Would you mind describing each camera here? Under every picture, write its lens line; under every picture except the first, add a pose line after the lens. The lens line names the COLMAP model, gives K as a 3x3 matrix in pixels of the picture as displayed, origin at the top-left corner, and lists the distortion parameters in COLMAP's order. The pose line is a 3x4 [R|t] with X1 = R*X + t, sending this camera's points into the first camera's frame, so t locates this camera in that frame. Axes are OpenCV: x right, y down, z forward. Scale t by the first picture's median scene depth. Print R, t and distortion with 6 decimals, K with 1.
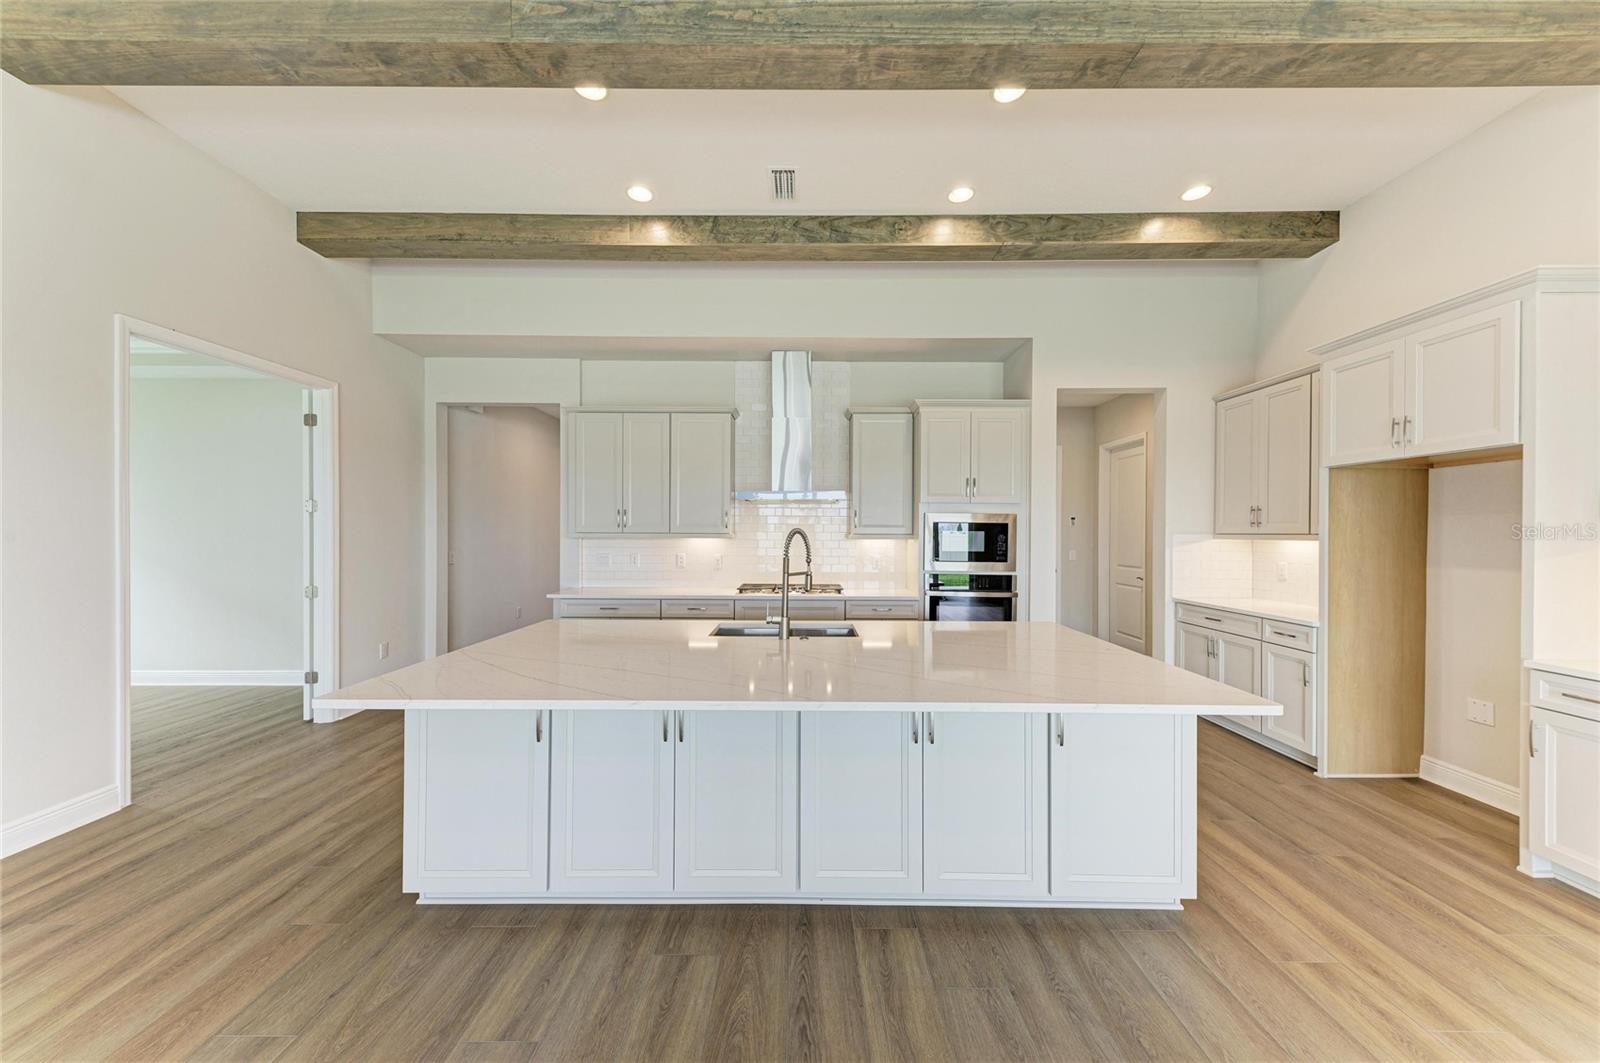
lens RADIAL K [[565.6, 0, 800.2], [0, 565.6, 535.0], [0, 0, 1]] dist [0.019889, -0.005332]
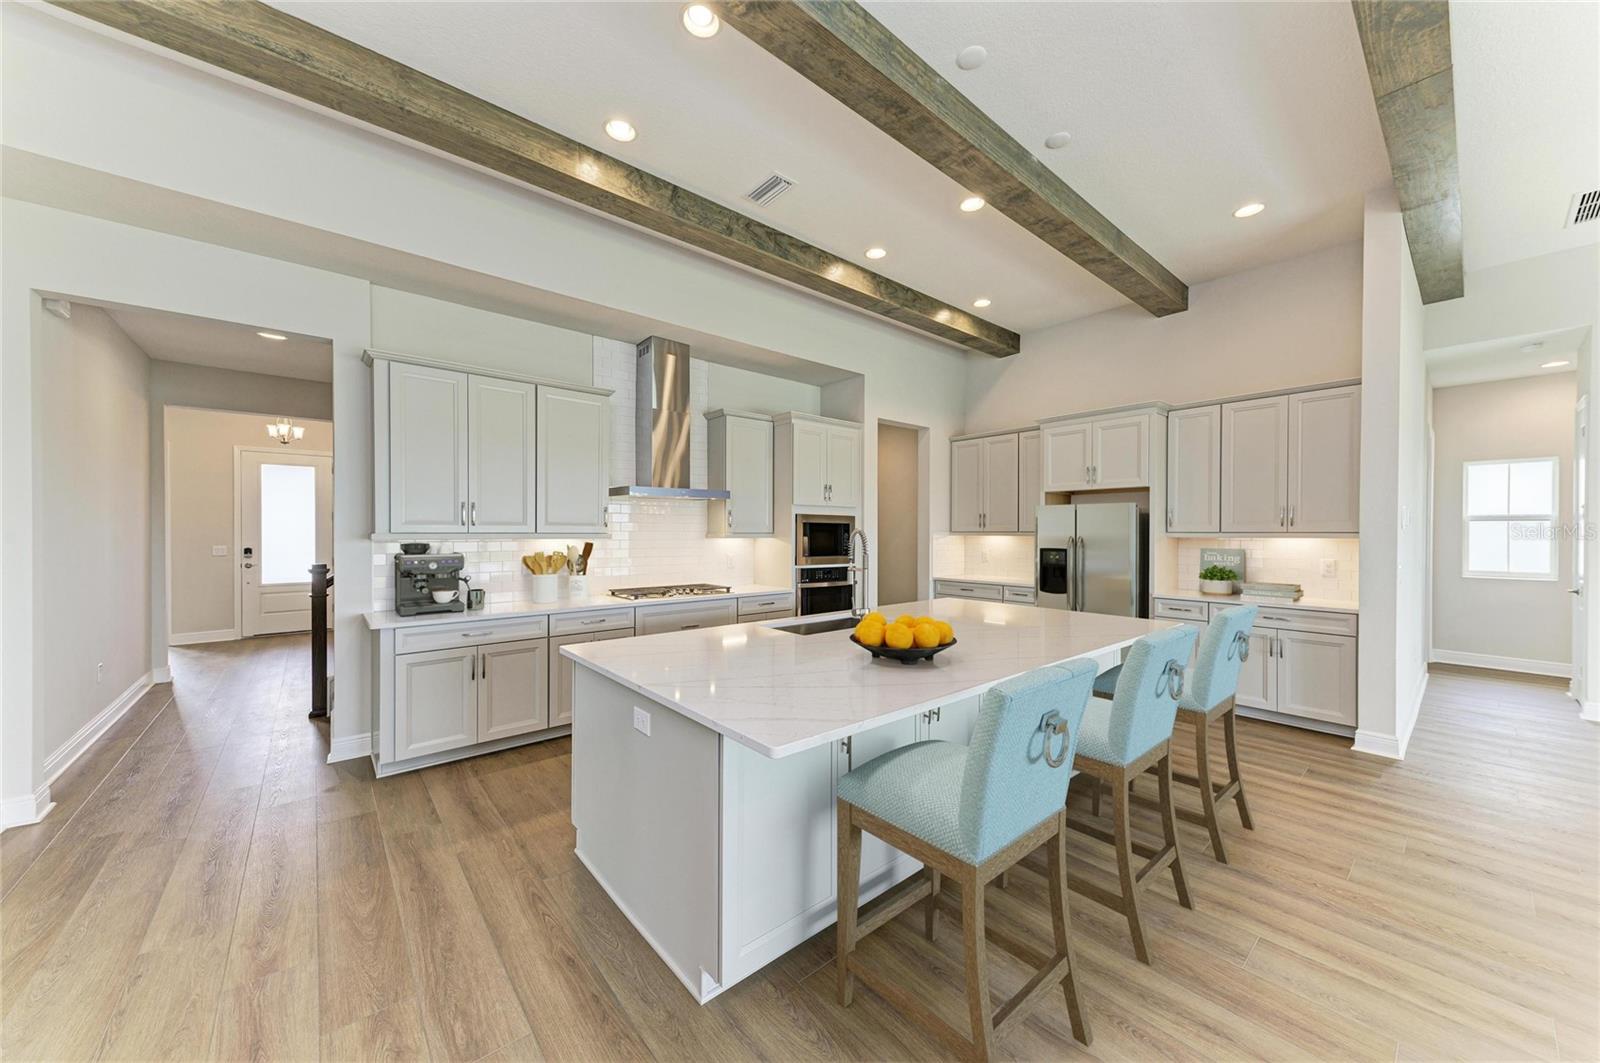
lens RADIAL K [[565.6, 0, 800.2], [0, 565.6, 535.0], [0, 0, 1]] dist [0.019889, -0.005332]
pose [[0.759694, -0.006520, 0.650248, -0.593178], [0.004775, 0.999979, 0.004448, -0.002843], [-0.650263, -0.000274, 0.759709, 0.174021]]
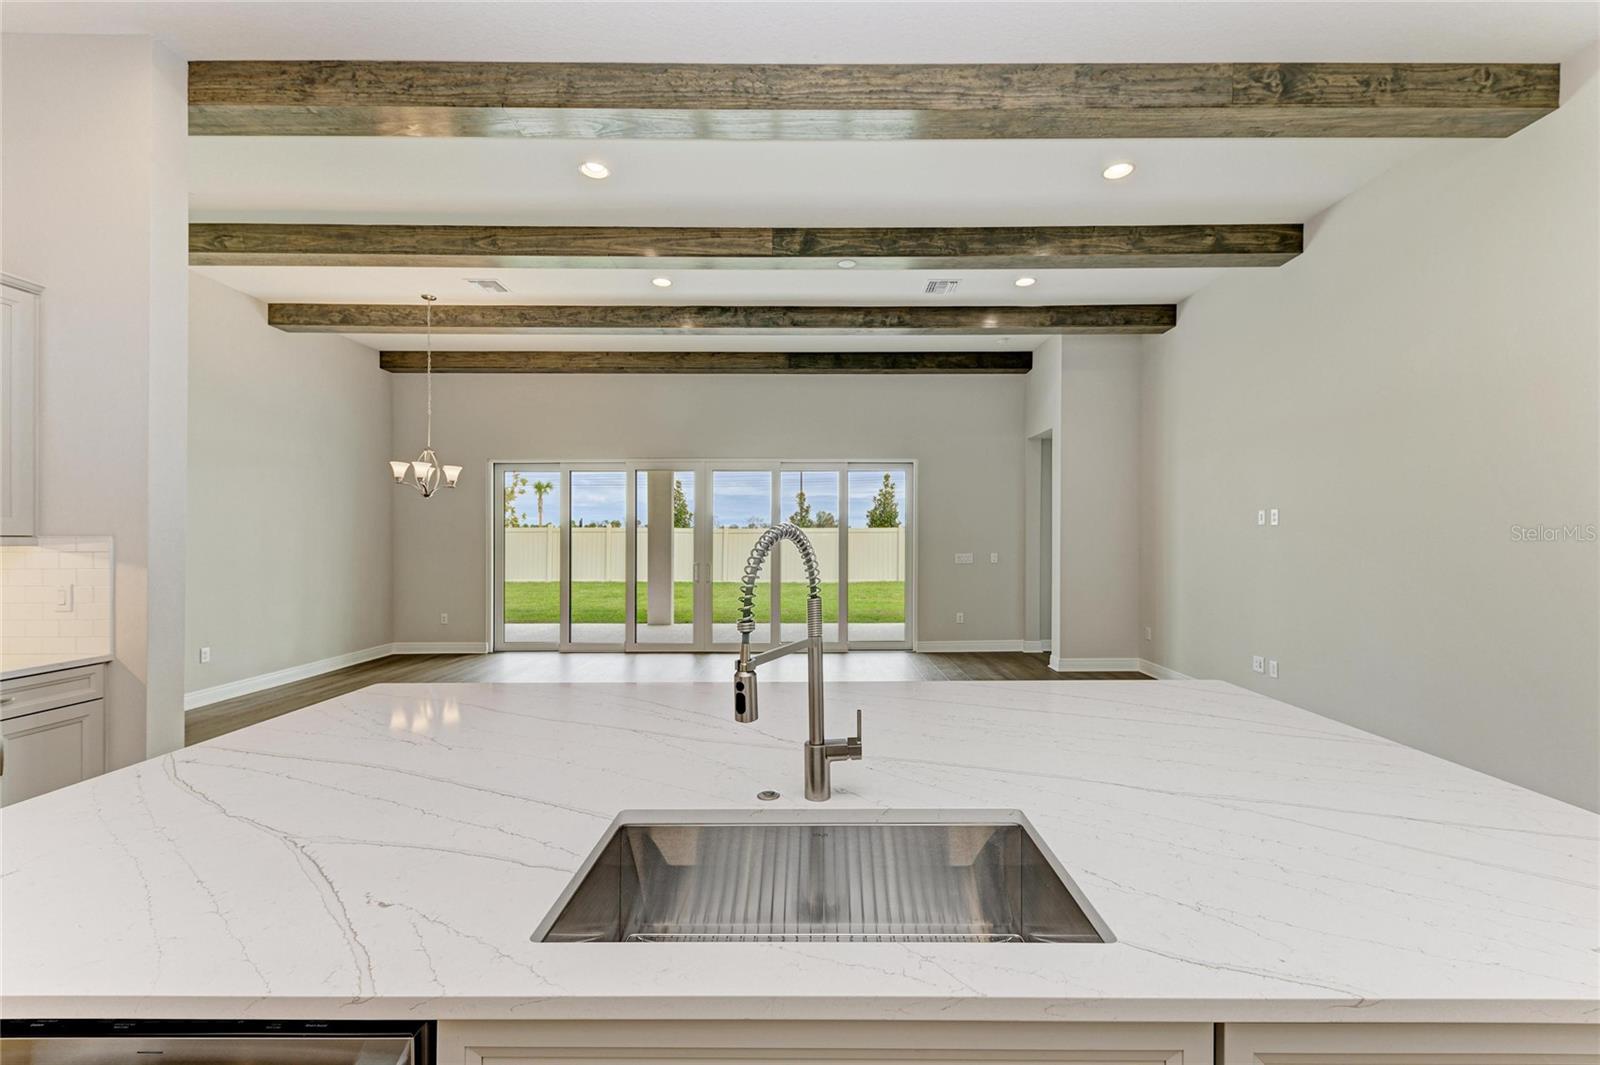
lens RADIAL K [[659.4, 0, 818.7], [0, 659.4, 539.3], [0, 0, 1]] dist [0.017111, -0.006498]
pose [[-0.999940, -0.003699, -0.010295, -0.012756], [-0.003791, 0.999953, 0.008873, -0.003664], [0.010262, 0.008911, -0.999908, 1.041866]]
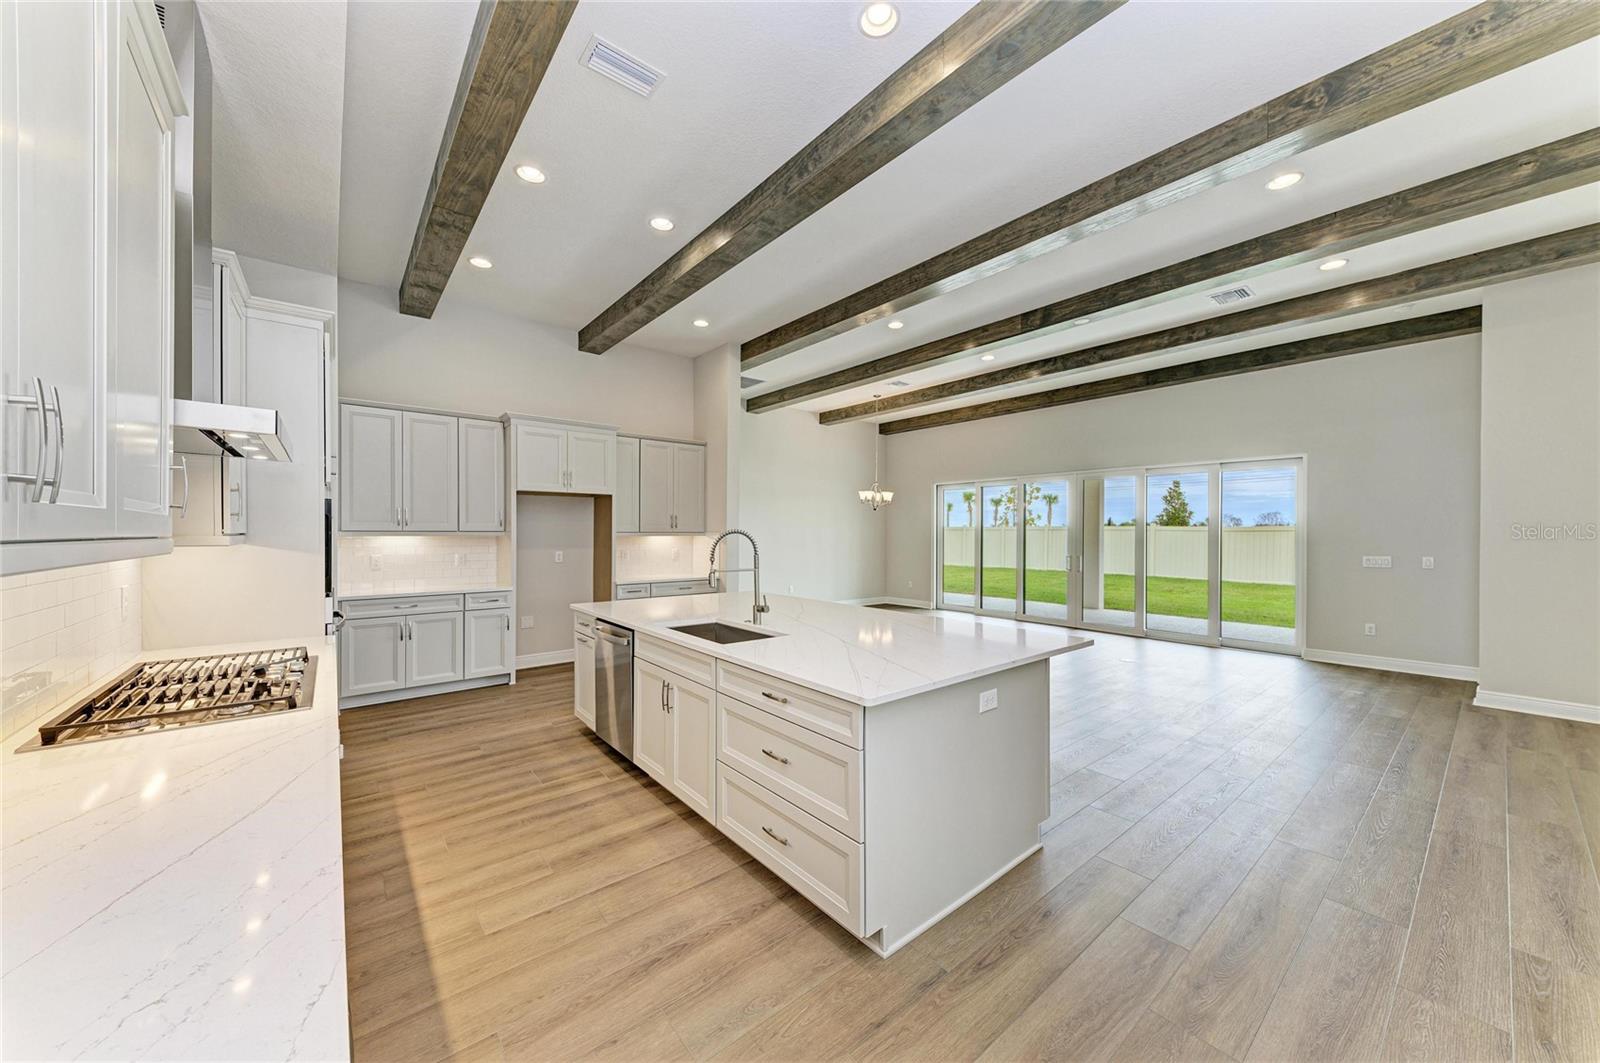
lens RADIAL K [[568.6, 0, 798.5], [0, 568.6, 535.0], [0, 0, 1]] dist [0.015111, -0.004021]
pose [[-0.634509, -0.011172, 0.772835, -0.697533], [-0.003698, 0.999928, 0.011419, -0.011401], [-0.772907, 0.004387, -0.634504, 1.190878]]
